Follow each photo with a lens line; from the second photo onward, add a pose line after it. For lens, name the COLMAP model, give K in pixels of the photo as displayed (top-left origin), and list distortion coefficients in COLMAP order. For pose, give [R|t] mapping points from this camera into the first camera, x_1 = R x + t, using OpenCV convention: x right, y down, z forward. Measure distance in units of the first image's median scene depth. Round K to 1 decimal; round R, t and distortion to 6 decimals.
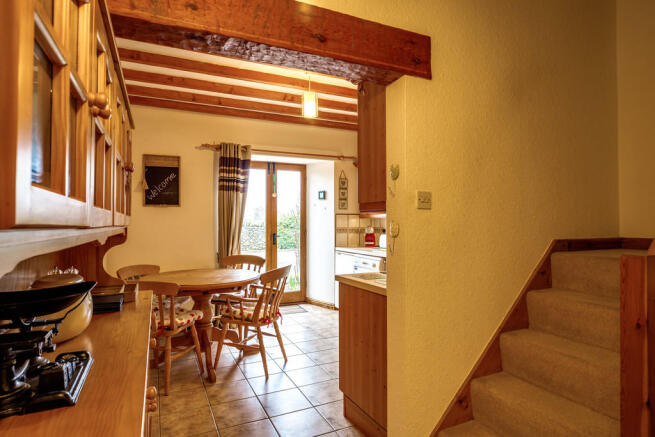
lens RADIAL K [[361.3, 0, 327.6], [0, 361.3, 218.9], [0, 0, 1]] dist [0.006254, 0.000519]
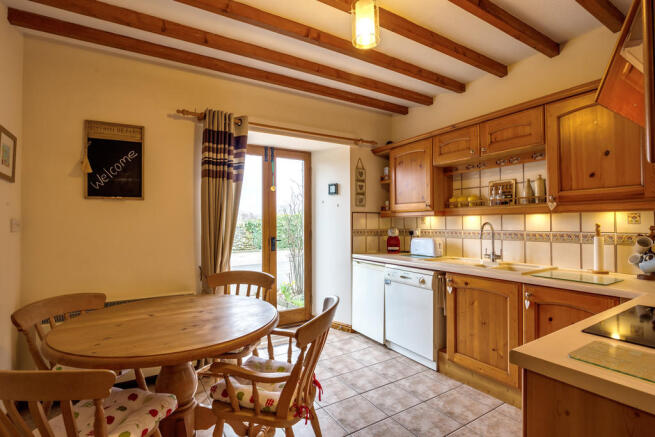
lens RADIAL K [[314.9, 0, 326.7], [0, 314.9, 218.1], [0, 0, 1]] dist [-0.005988, 0.000046]
pose [[0.994664, -0.000908, 0.103166, -0.118842], [0.001597, 0.999977, -0.006595, 0.004139], [-0.103158, 0.006725, 0.994642, 0.355000]]
